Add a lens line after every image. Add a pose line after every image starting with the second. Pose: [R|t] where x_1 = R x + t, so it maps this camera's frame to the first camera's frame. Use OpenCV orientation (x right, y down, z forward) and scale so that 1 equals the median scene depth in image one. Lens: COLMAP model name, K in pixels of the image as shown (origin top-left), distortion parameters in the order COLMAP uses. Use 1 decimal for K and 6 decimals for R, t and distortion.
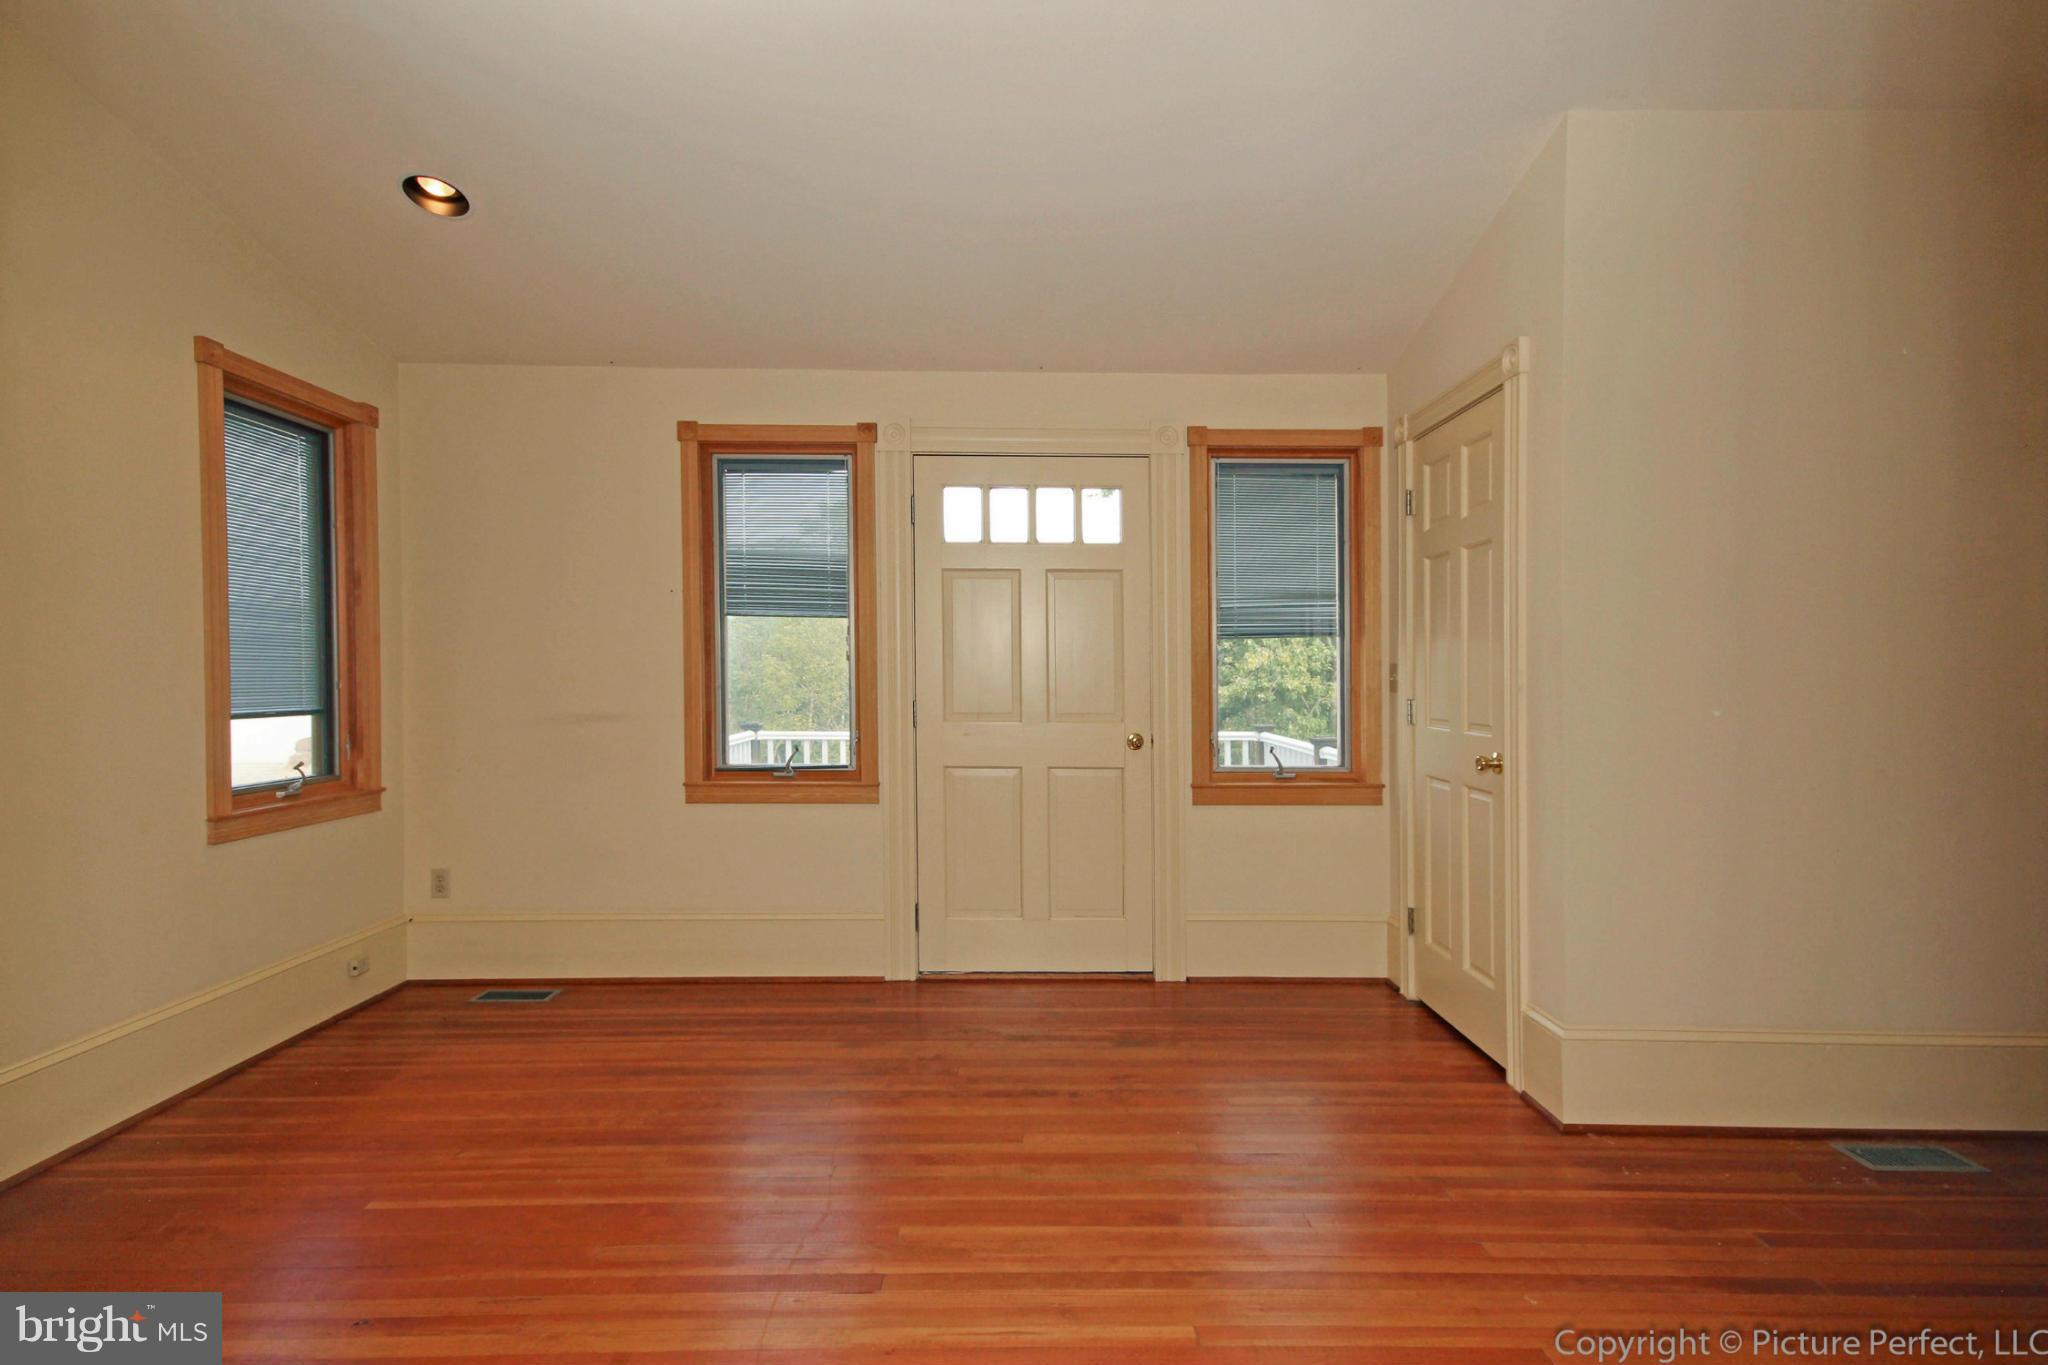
lens RADIAL K [[960.8, 0, 1039.0], [0, 960.8, 681.7], [0, 0, 1]] dist [-0.002882, -0.000516]
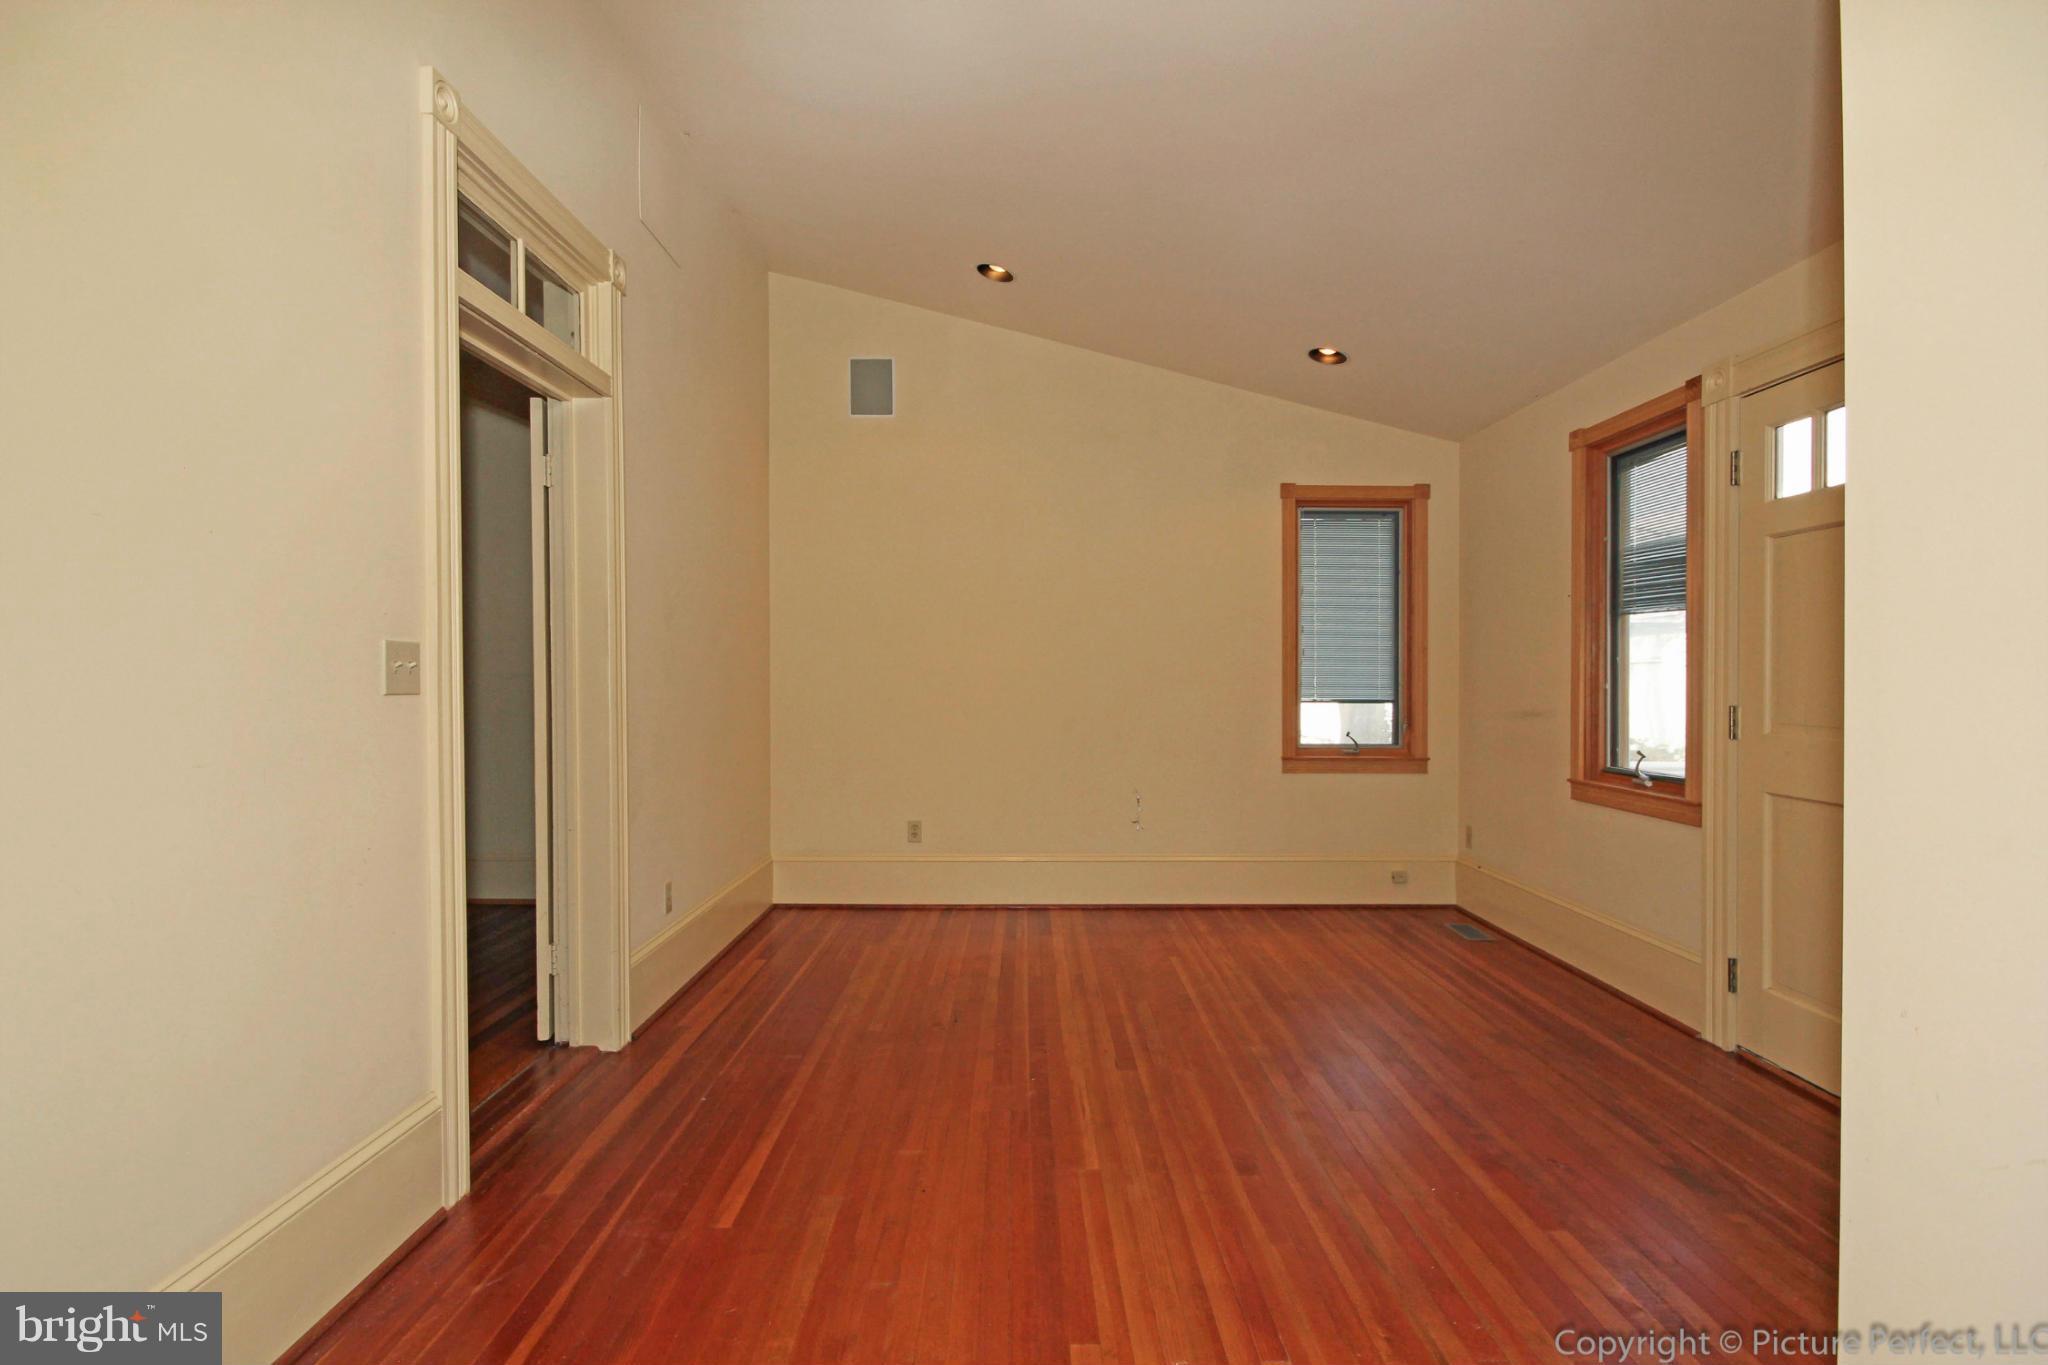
lens RADIAL K [[952.6, 0, 1032.5], [0, 952.6, 693.5], [0, 0, 1]] dist [-0.001869, -0.000436]
pose [[0.004794, 0.015596, -0.999867, 0.696033], [-0.007750, 0.999849, 0.015559, 0.001882], [0.999958, 0.007675, 0.004914, 0.430102]]
